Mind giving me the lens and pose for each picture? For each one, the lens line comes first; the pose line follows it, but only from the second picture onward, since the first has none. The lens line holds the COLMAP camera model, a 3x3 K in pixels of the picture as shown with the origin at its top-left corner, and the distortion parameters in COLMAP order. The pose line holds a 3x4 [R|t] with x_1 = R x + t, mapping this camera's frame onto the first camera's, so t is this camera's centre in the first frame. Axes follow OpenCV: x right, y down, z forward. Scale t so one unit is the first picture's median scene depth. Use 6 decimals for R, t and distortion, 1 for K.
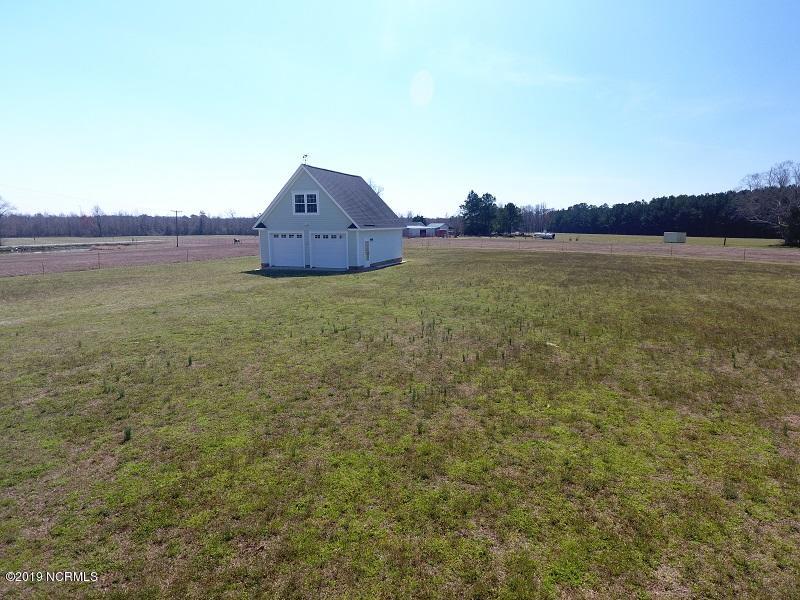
lens RADIAL K [[465.3, 0, 406.6], [0, 465.3, 297.6], [0, 0, 1]] dist [-0.003916, -0.003016]
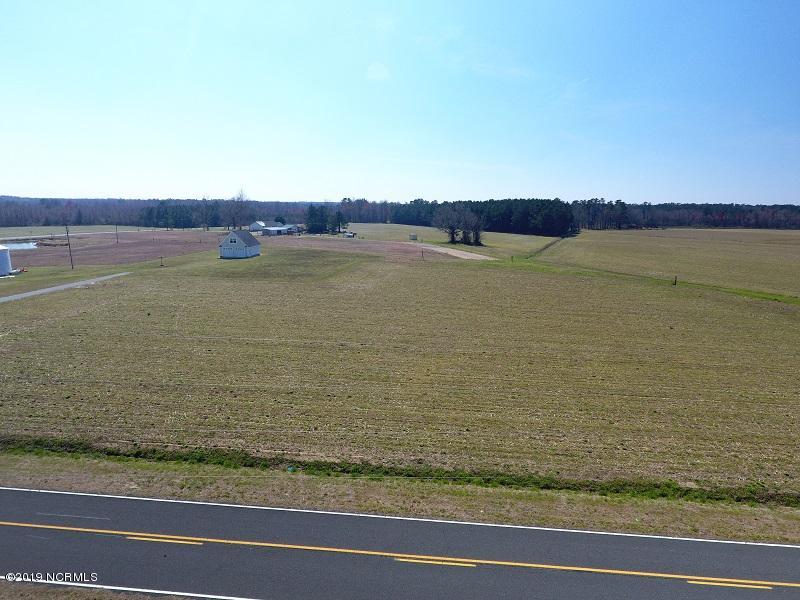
lens RADIAL K [[465.3, 0, 402.0], [0, 465.3, 305.2], [0, 0, 1]] dist [-0.003916, -0.003016]
pose [[0.967470, -0.039634, 0.249862, 0.151474], [0.026429, 0.998082, 0.055987, 0.151034], [-0.251602, -0.047562, 0.966662, -2.997669]]
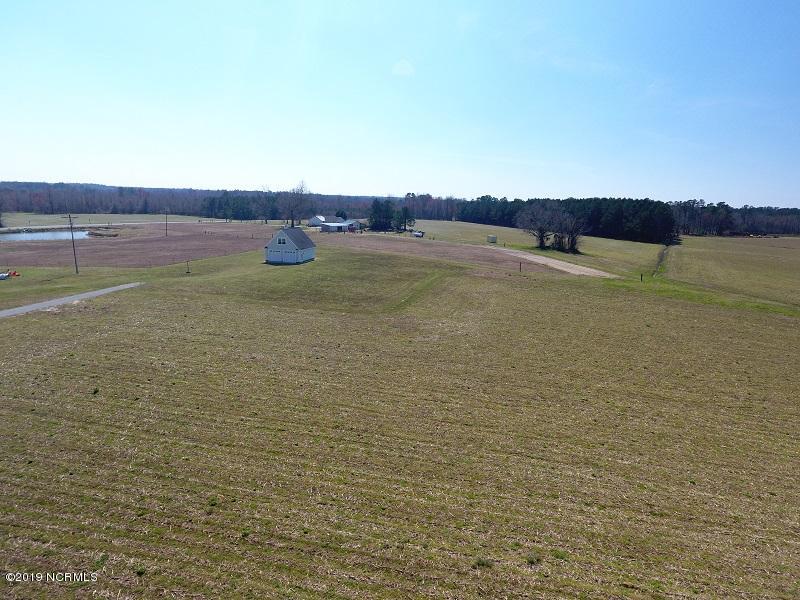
lens RADIAL K [[465.3, 0, 403.9], [0, 465.3, 297.8], [0, 0, 1]] dist [-0.003916, -0.003016]
pose [[0.990428, 0.009450, 0.137705, 0.157562], [-0.016273, 0.998690, 0.048506, 0.010072], [-0.137066, -0.050282, 0.989285, -2.089289]]
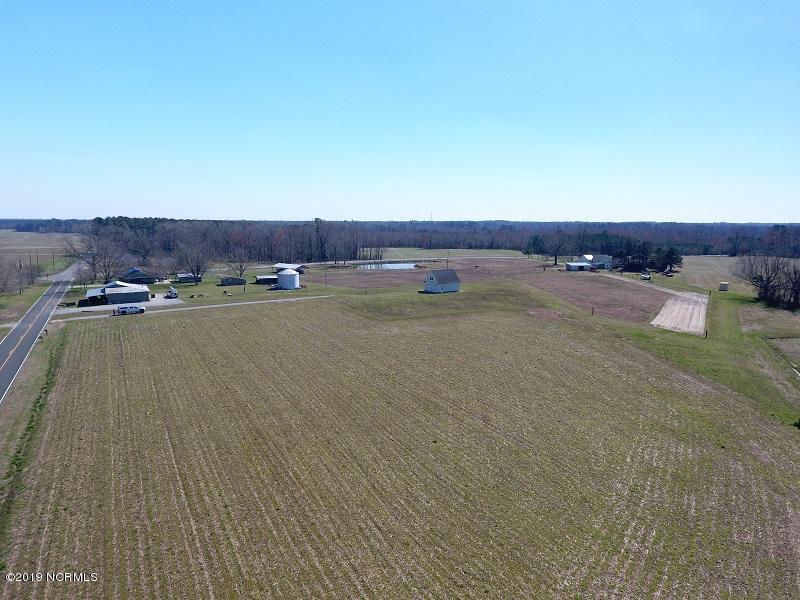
lens RADIAL K [[465.3, 0, 402.7], [0, 465.3, 300.1], [0, 0, 1]] dist [-0.003916, -0.003016]
pose [[0.783318, 0.107025, -0.612339, 2.420134], [-0.104527, 0.993719, 0.039969, -0.125775], [0.612771, 0.032698, 0.789584, -2.853738]]
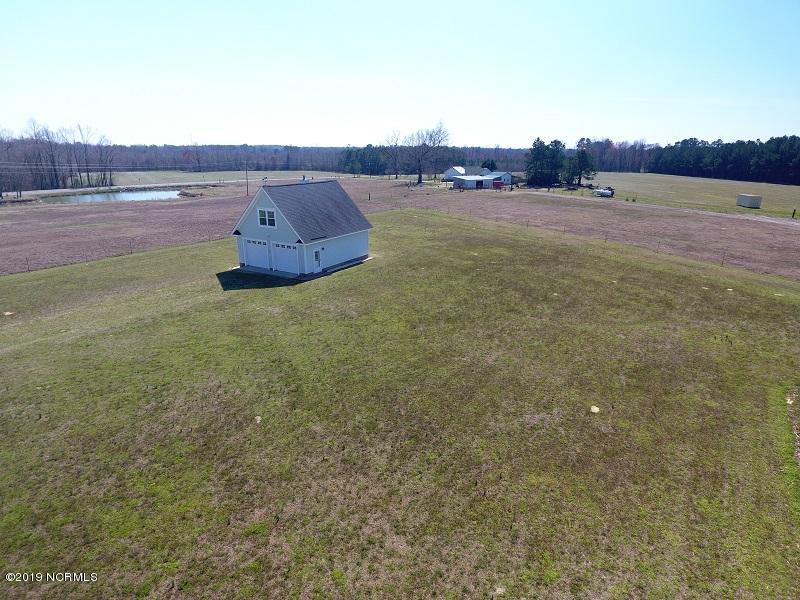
lens RADIAL K [[465.3, 0, 407.8], [0, 465.3, 299.5], [0, 0, 1]] dist [-0.003916, -0.003016]
pose [[0.981585, 0.065067, -0.179603, 0.346901], [-0.037793, 0.987765, 0.151299, -0.180112], [0.187250, -0.141725, 0.972035, -0.117360]]
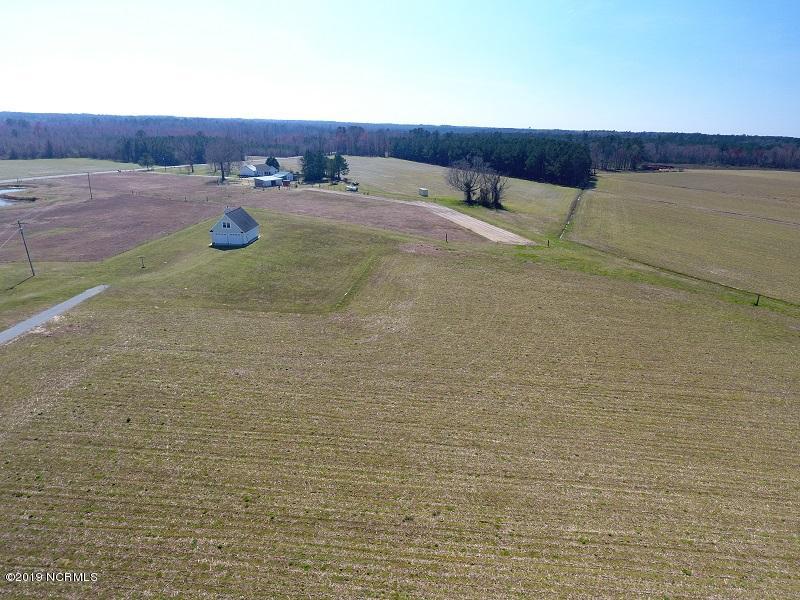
lens RADIAL K [[465.3, 0, 403.0], [0, 465.3, 302.9], [0, 0, 1]] dist [-0.003916, -0.003016]
pose [[0.962883, -0.069636, 0.260783, 0.086770], [0.013707, 0.977517, 0.210411, -0.320700], [-0.269572, -0.199026, 0.942189, -2.429047]]
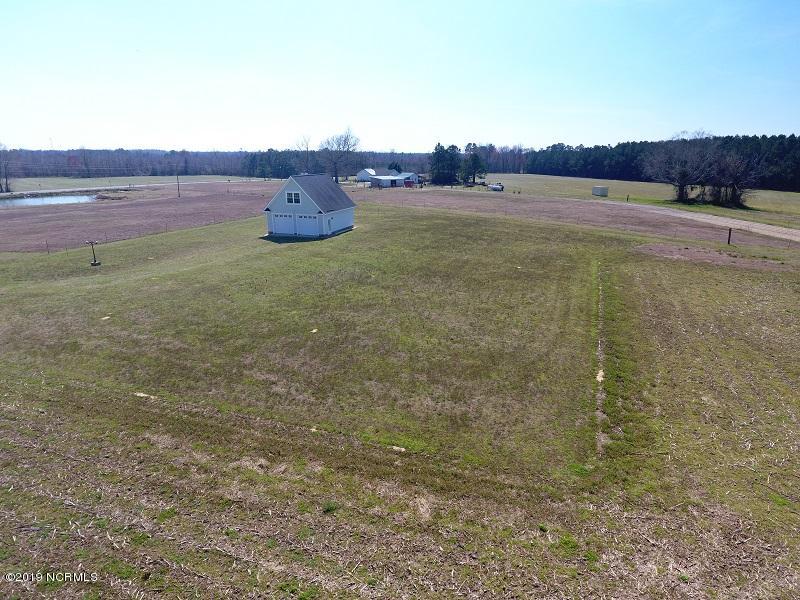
lens RADIAL K [[465.3, 0, 405.8], [0, 465.3, 298.4], [0, 0, 1]] dist [-0.003916, -0.003016]
pose [[0.999631, -0.002535, 0.027039, 0.149134], [-0.001181, 0.990635, 0.136535, -0.064115], [-0.027132, -0.136516, 0.990266, -0.753275]]
